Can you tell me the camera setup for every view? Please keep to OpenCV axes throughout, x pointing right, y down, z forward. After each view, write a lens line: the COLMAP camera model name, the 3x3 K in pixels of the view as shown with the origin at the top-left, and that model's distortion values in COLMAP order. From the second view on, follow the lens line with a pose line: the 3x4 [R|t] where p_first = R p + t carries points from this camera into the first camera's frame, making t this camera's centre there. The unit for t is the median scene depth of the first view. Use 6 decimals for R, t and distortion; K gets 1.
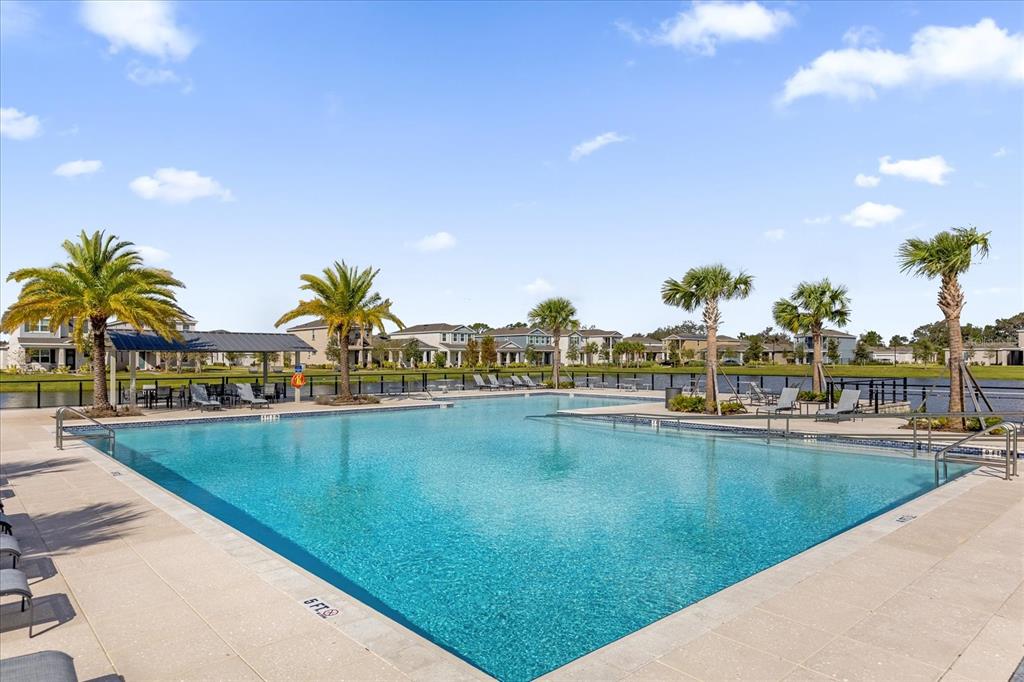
lens RADIAL K [[627.2, 0, 513.9], [0, 627.2, 344.3], [0, 0, 1]] dist [-0.001981, 0.000138]
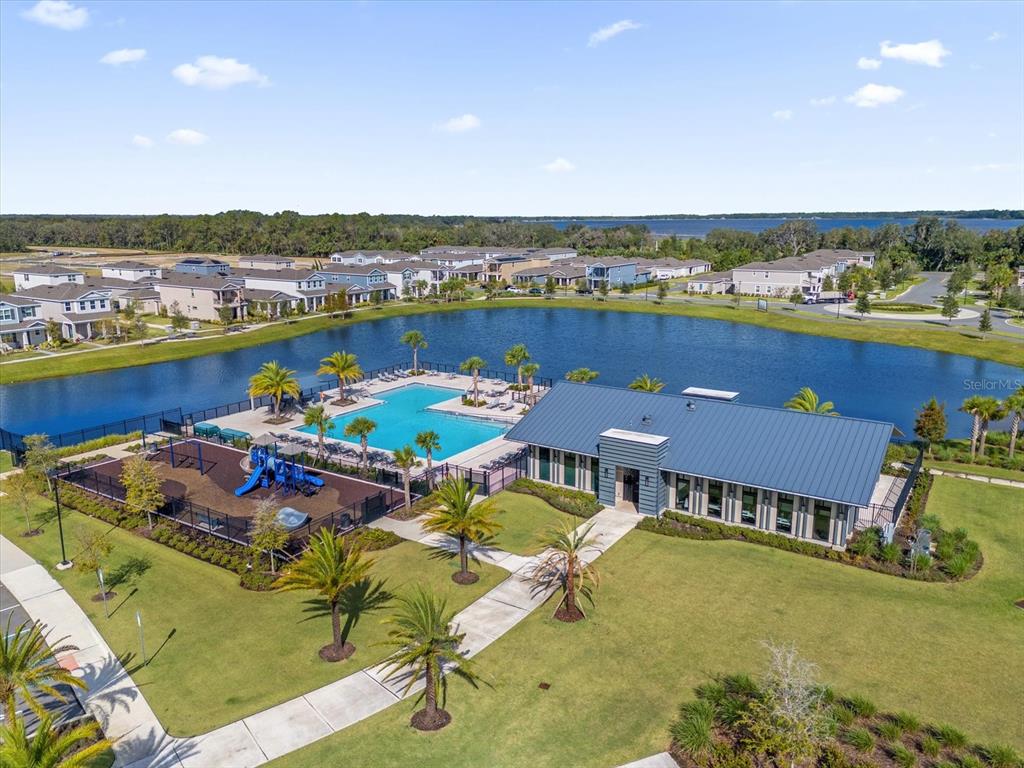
lens RADIAL K [[759.8, 0, 511.4], [0, 759.8, 383.7], [0, 0, 1]] dist [0.041613, -0.005807]
pose [[0.968287, -0.057880, 0.243043, -0.081053], [-0.002202, 0.970780, 0.239963, -0.171339], [-0.249831, -0.232888, 0.939866, -0.487078]]
